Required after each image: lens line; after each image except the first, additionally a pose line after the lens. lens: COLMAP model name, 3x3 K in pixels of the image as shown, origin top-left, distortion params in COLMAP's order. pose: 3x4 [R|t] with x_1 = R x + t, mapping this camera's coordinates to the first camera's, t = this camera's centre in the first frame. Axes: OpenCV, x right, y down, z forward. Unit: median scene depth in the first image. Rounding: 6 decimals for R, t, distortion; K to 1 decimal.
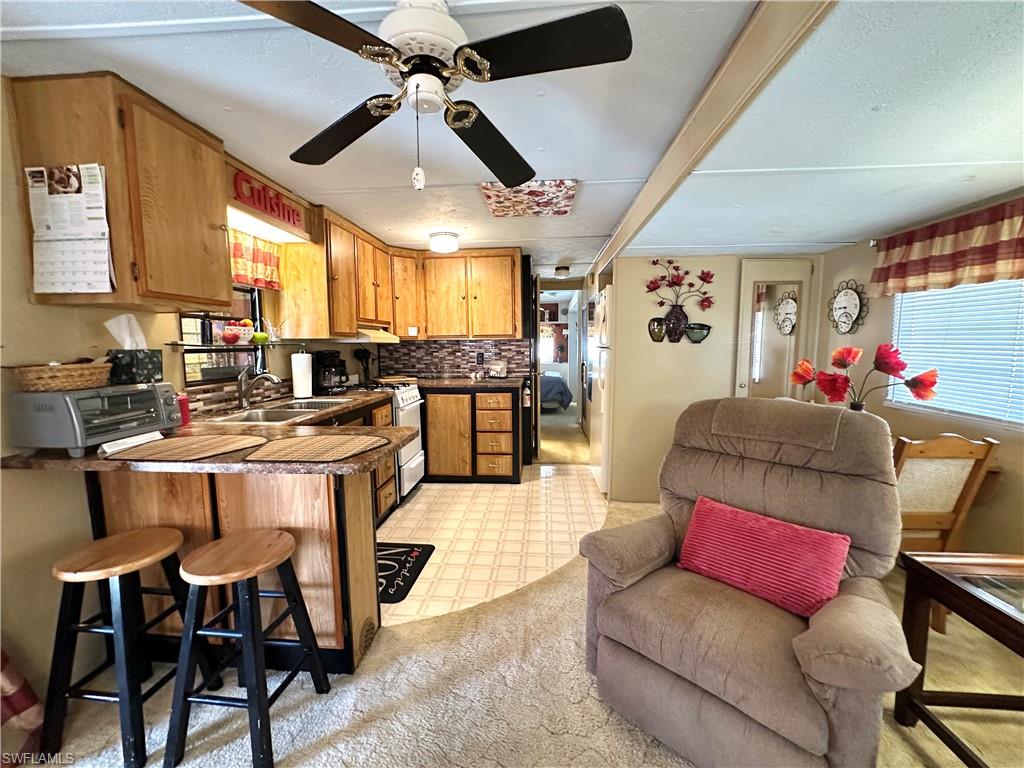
lens RADIAL K [[410.9, 0, 511.0], [0, 410.9, 385.3], [0, 0, 1]] dist [-0.007146, 0.001857]
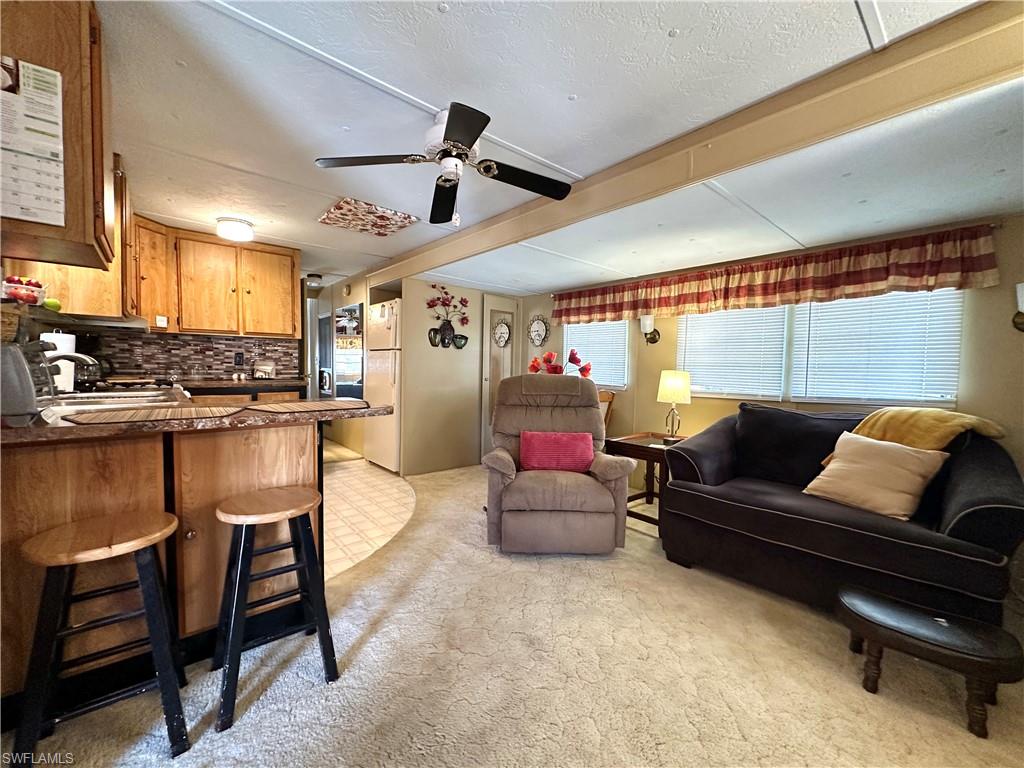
lens RADIAL K [[410.9, 0, 510.2], [0, 410.9, 385.7], [0, 0, 1]] dist [-0.007146, 0.001857]
pose [[0.703741, -0.013065, 0.710337, -0.449064], [0.049327, 0.998317, -0.030508, 0.077954], [-0.708742, 0.056508, 0.703200, -0.095396]]
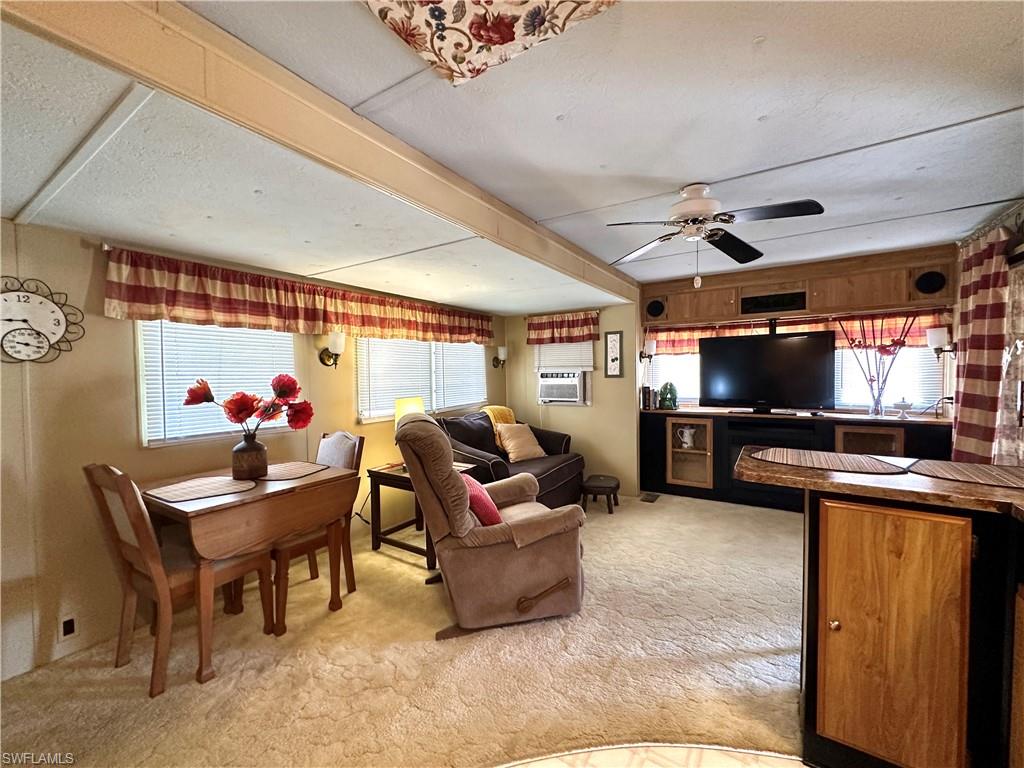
lens RADIAL K [[410.9, 0, 510.4], [0, 410.9, 385.7], [0, 0, 1]] dist [-0.007146, 0.001857]
pose [[-0.878763, -0.000083, 0.477258, -0.133745], [0.065391, 0.990548, 0.120575, -0.112428], [-0.472757, 0.137165, -0.870452, 1.149619]]
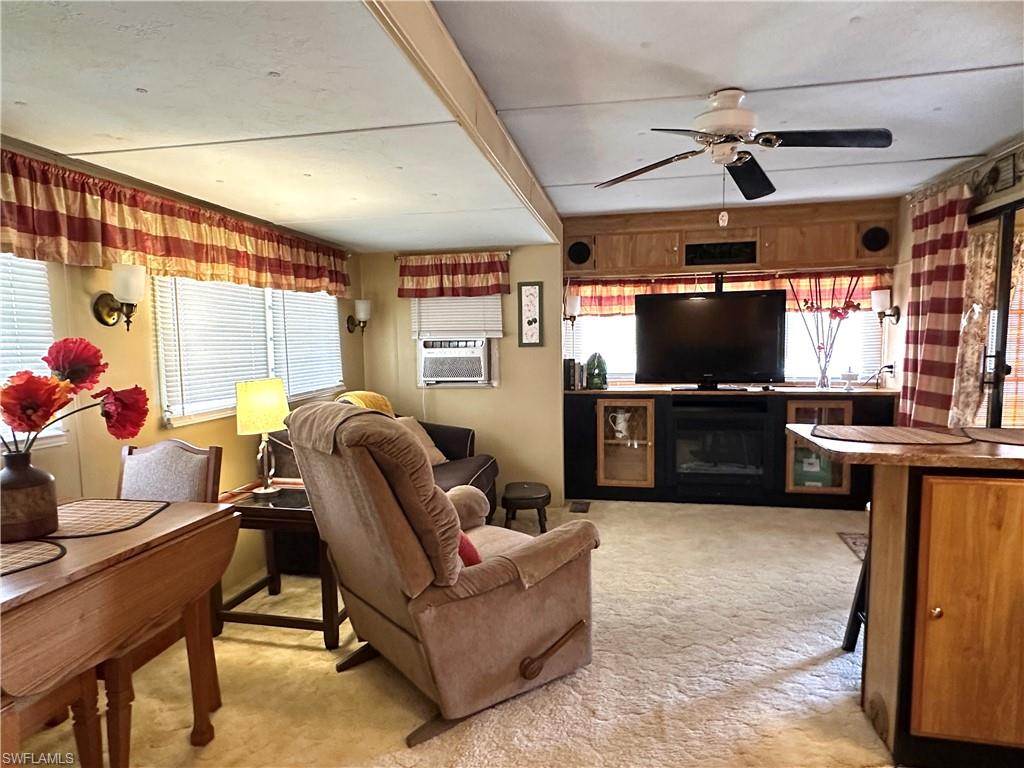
lens RADIAL K [[595.1, 0, 505.6], [0, 595.1, 392.1], [0, 0, 1]] dist [-0.006633, 0.002396]
pose [[-0.991577, 0.007096, 0.129321, 0.106516], [0.031385, 0.981903, 0.186766, -0.113121], [-0.125655, 0.189251, -0.973856, 1.210970]]
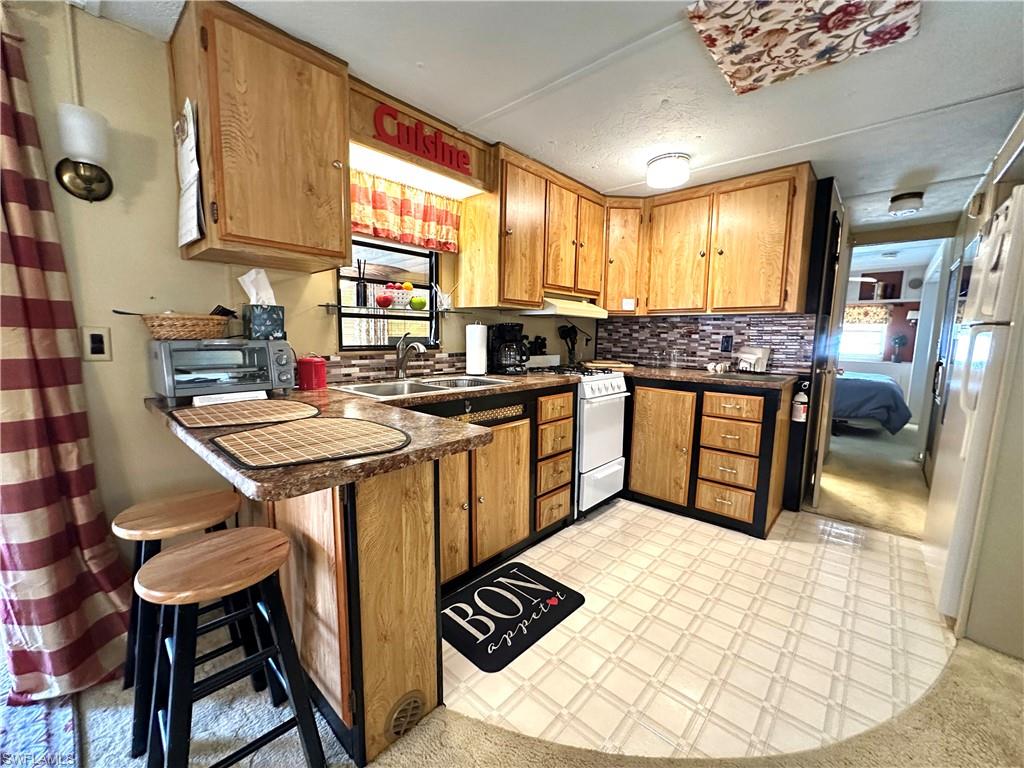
lens RADIAL K [[410.9, 0, 510.1], [0, 410.9, 385.1], [0, 0, 1]] dist [-0.007146, 0.001857]
pose [[0.791945, 0.096360, -0.602941, 0.091558], [-0.083319, 0.995286, 0.049627, 0.002218], [0.604881, 0.010934, 0.796241, 0.329281]]
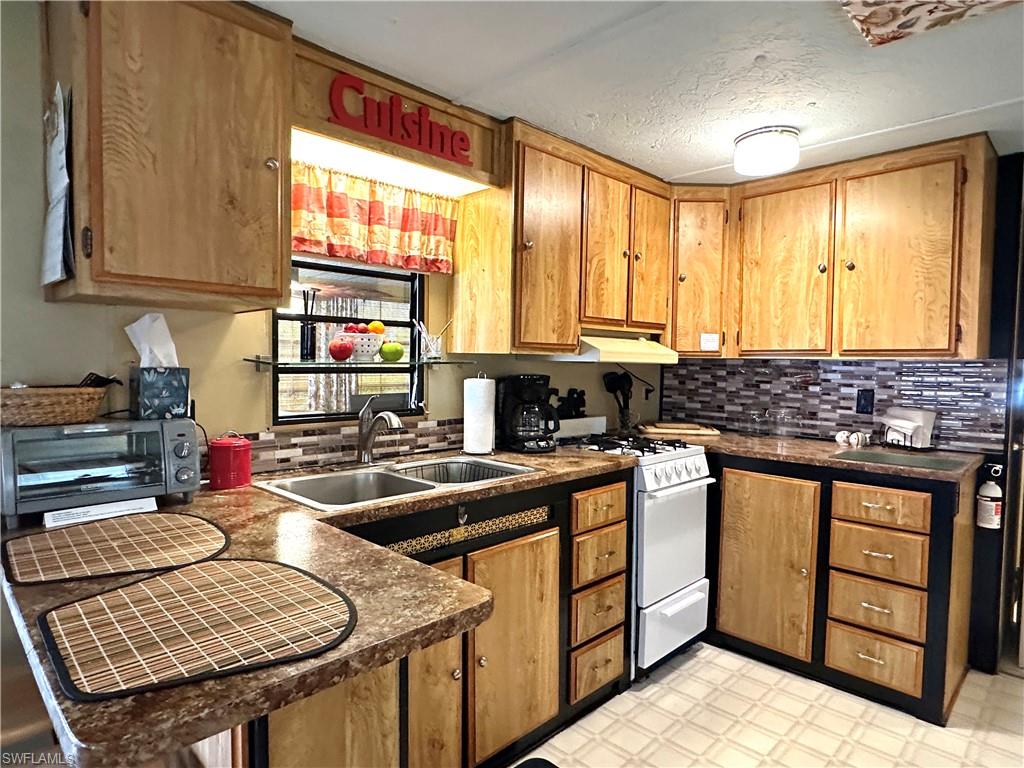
lens RADIAL K [[595.1, 0, 503.8], [0, 595.1, 390.6], [0, 0, 1]] dist [-0.006633, 0.002396]
pose [[0.758226, 0.051550, -0.649950, 0.072686], [-0.084977, 0.996180, -0.020122, -0.044437], [0.646430, 0.070487, 0.759710, 0.361066]]
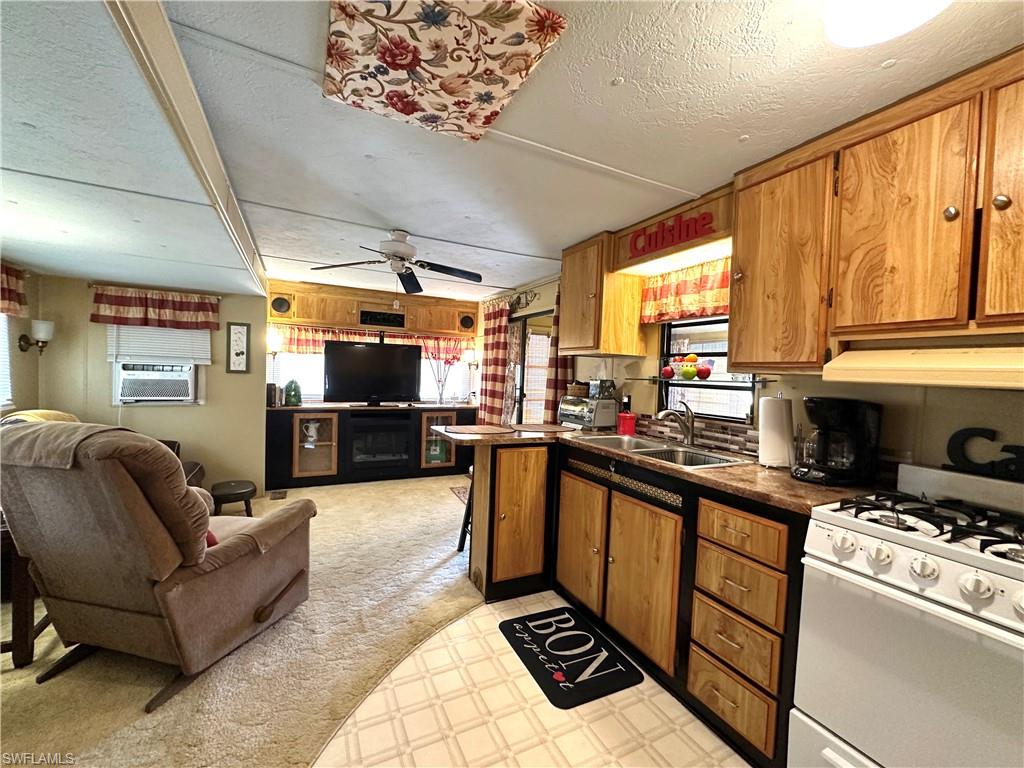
lens RADIAL K [[410.9, 0, 510.7], [0, 410.9, 384.7], [0, 0, 1]] dist [-0.007146, 0.001857]
pose [[-0.851748, -0.012264, -0.523808, 0.179387], [-0.084919, 0.989739, 0.114911, -0.132387], [0.517024, 0.142357, -0.844050, 1.288778]]
